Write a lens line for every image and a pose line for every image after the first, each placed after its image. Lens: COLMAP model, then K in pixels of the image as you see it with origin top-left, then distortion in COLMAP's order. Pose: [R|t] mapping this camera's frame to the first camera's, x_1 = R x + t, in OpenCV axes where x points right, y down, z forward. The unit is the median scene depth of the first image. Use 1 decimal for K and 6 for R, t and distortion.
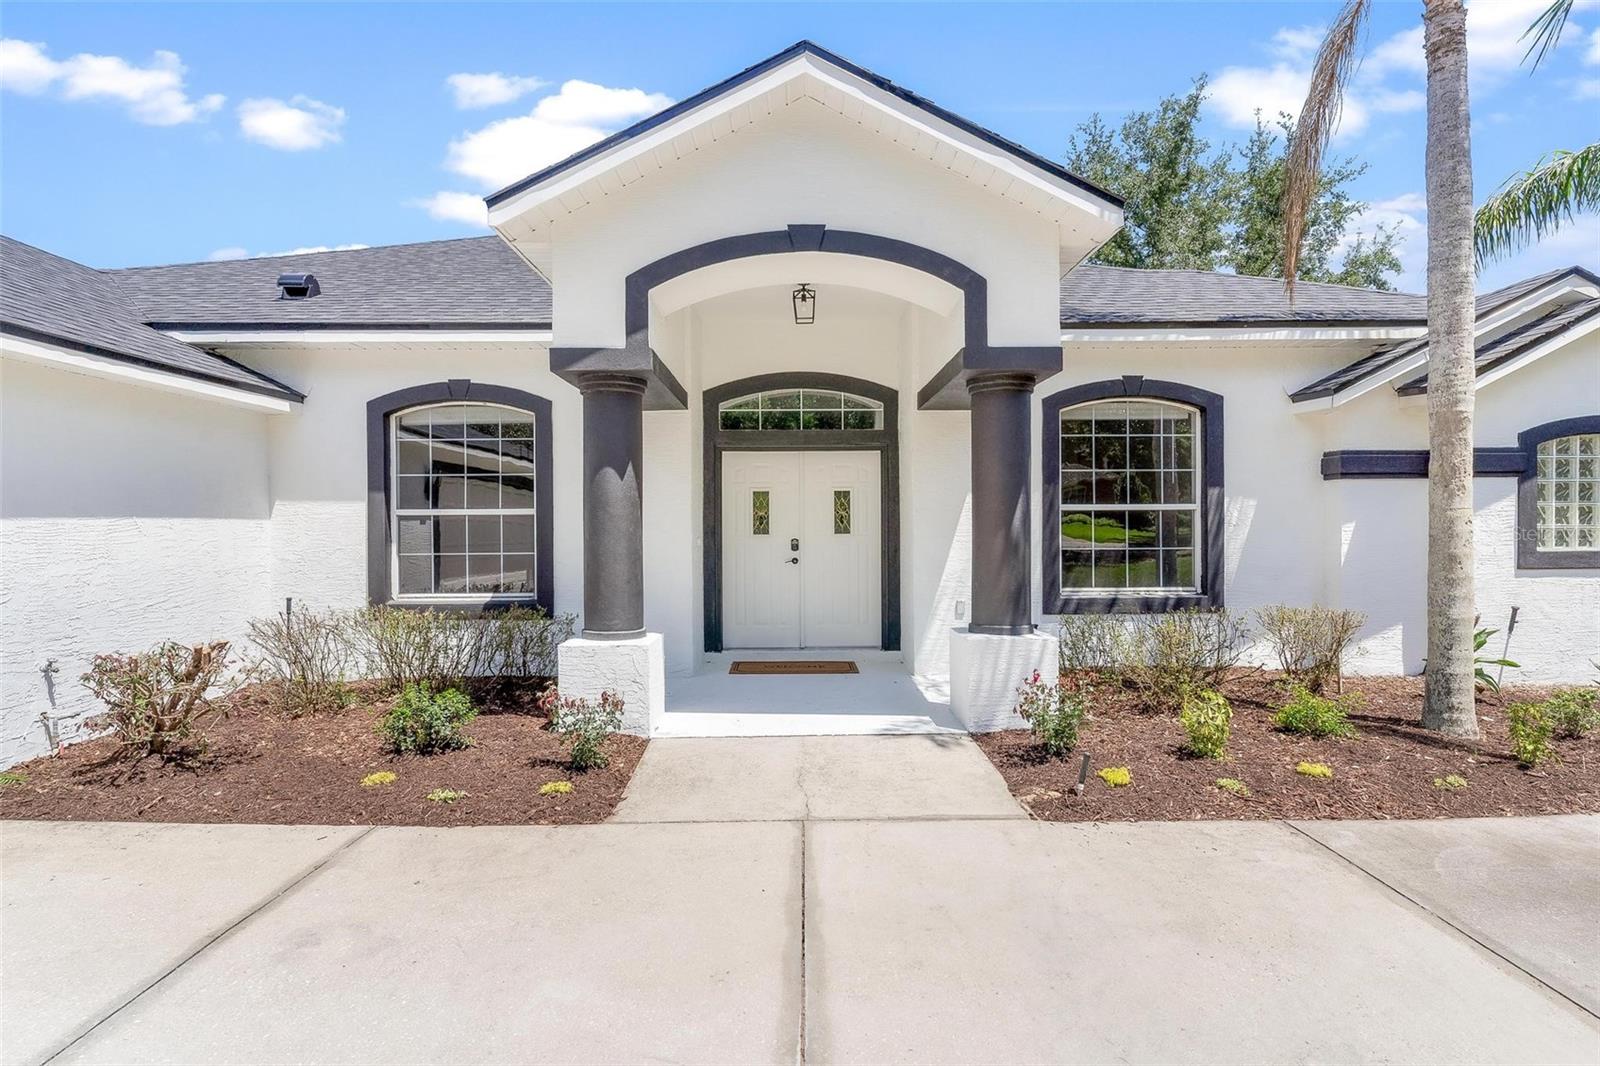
lens RADIAL K [[779.2, 0, 795.7], [0, 779.2, 529.3], [0, 0, 1]] dist [-0.003273, 0.000016]
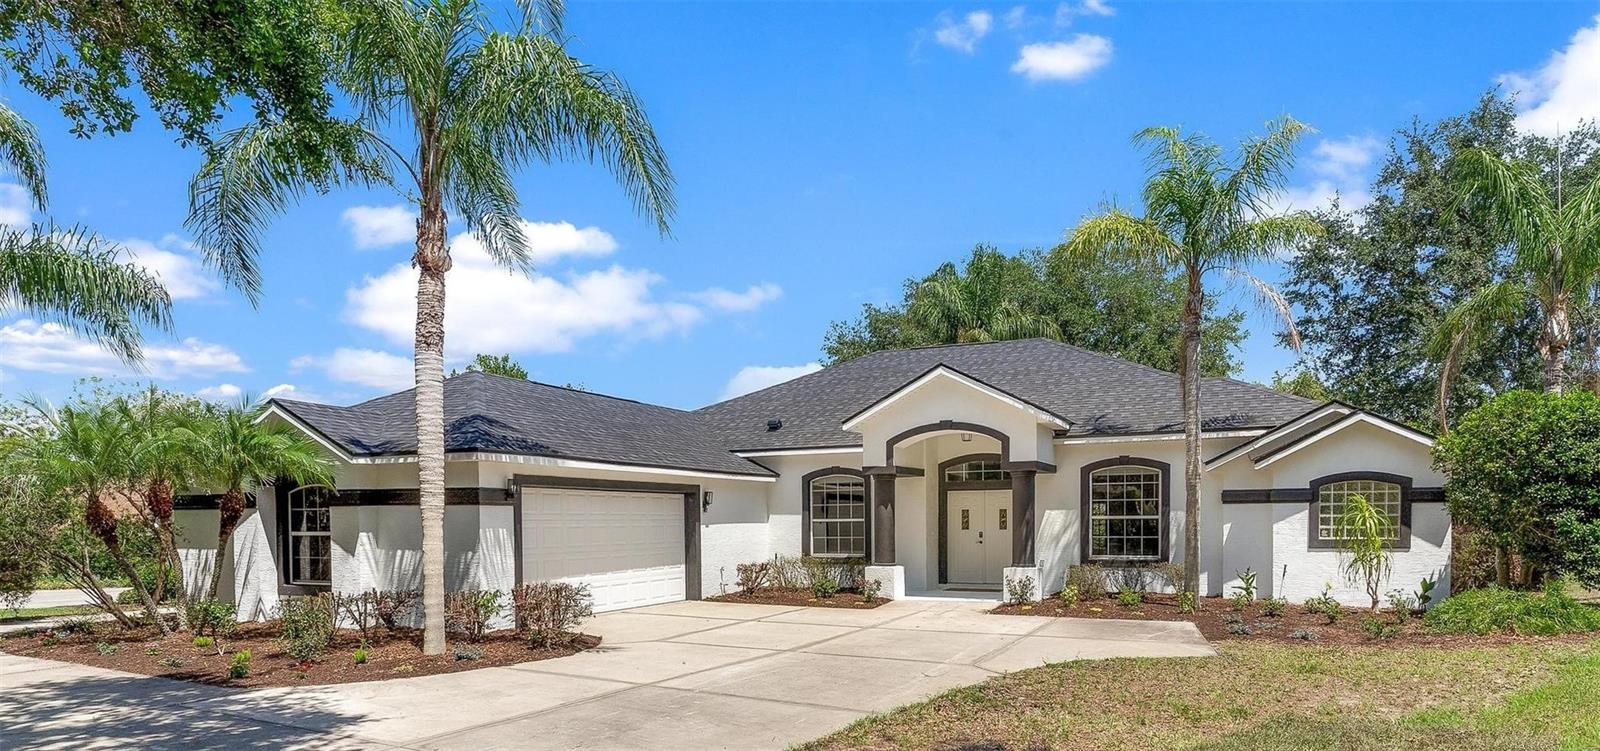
lens RADIAL K [[911.8, 0, 806.1], [0, 911.8, 555.2], [0, 0, 1]] dist [-0.034553, -0.000155]
pose [[0.898813, 0.015696, -0.438051, 0.749852], [-0.000443, 0.999391, 0.034900, -0.011892], [0.438332, -0.031175, 0.898272, -1.636636]]
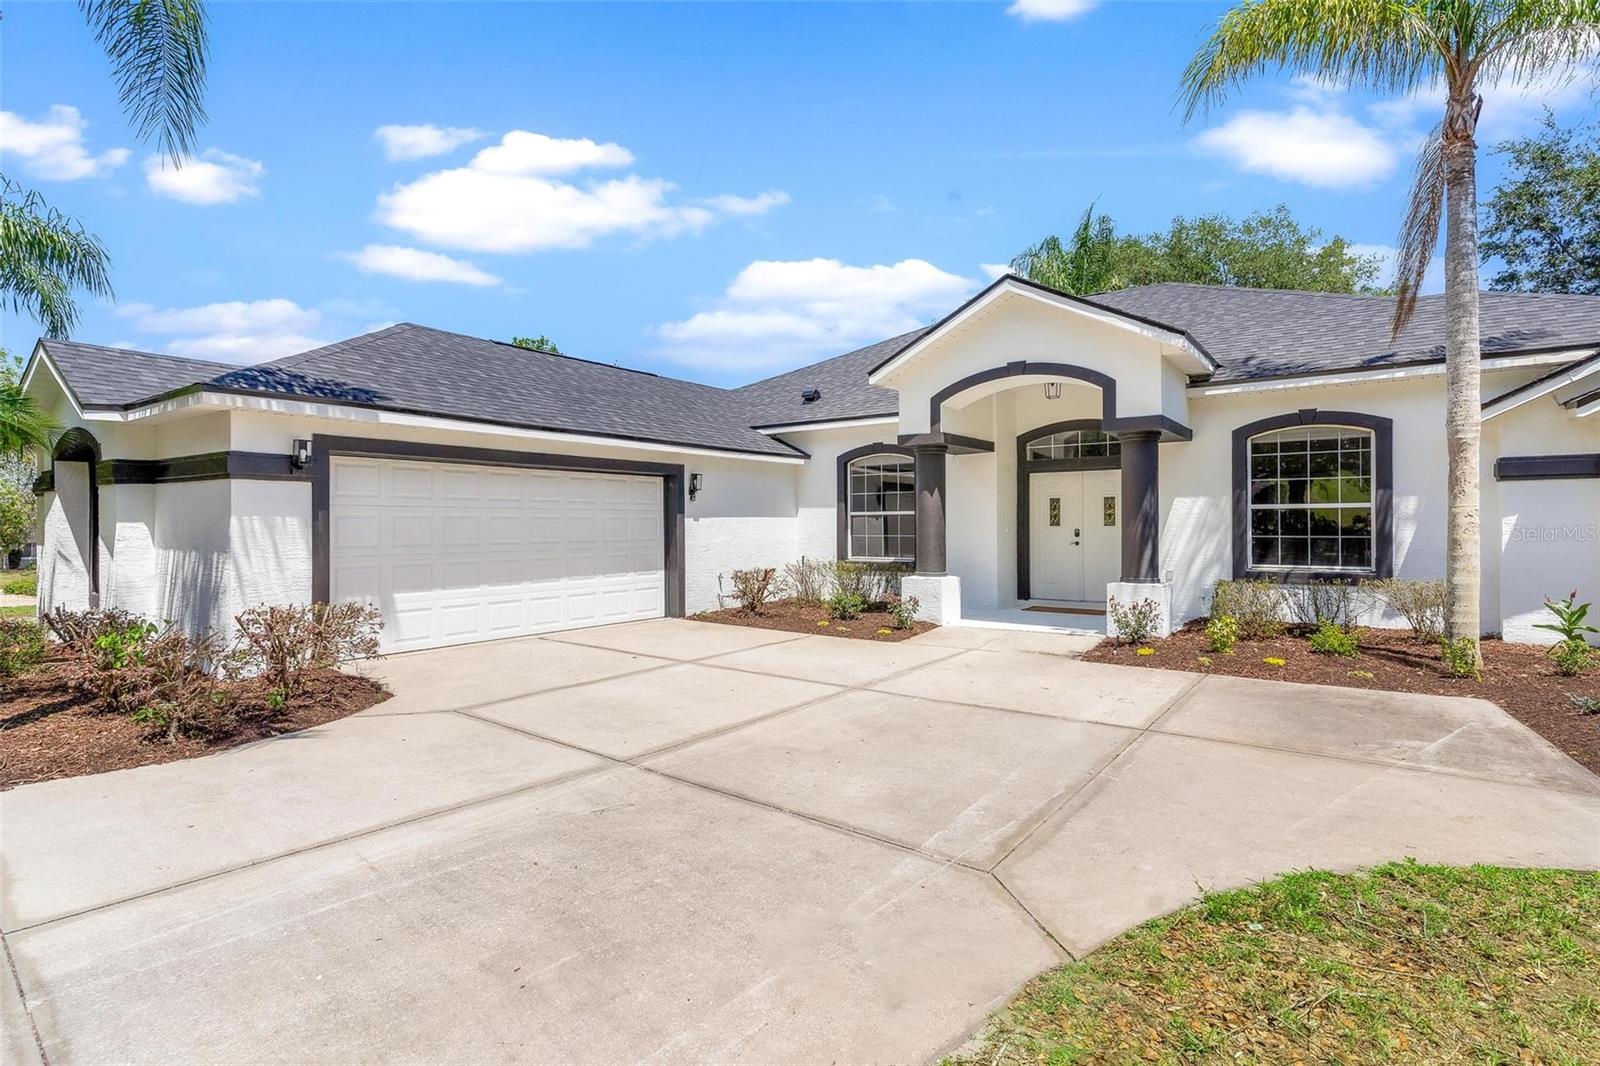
lens RADIAL K [[779.2, 0, 795.7], [0, 779.2, 529.3], [0, 0, 1]] dist [-0.003273, 0.000016]
pose [[0.803811, 0.005195, -0.594862, 0.528712], [-0.003478, 0.999986, 0.004034, 0.009994], [0.594875, -0.001174, 0.803818, -0.631919]]
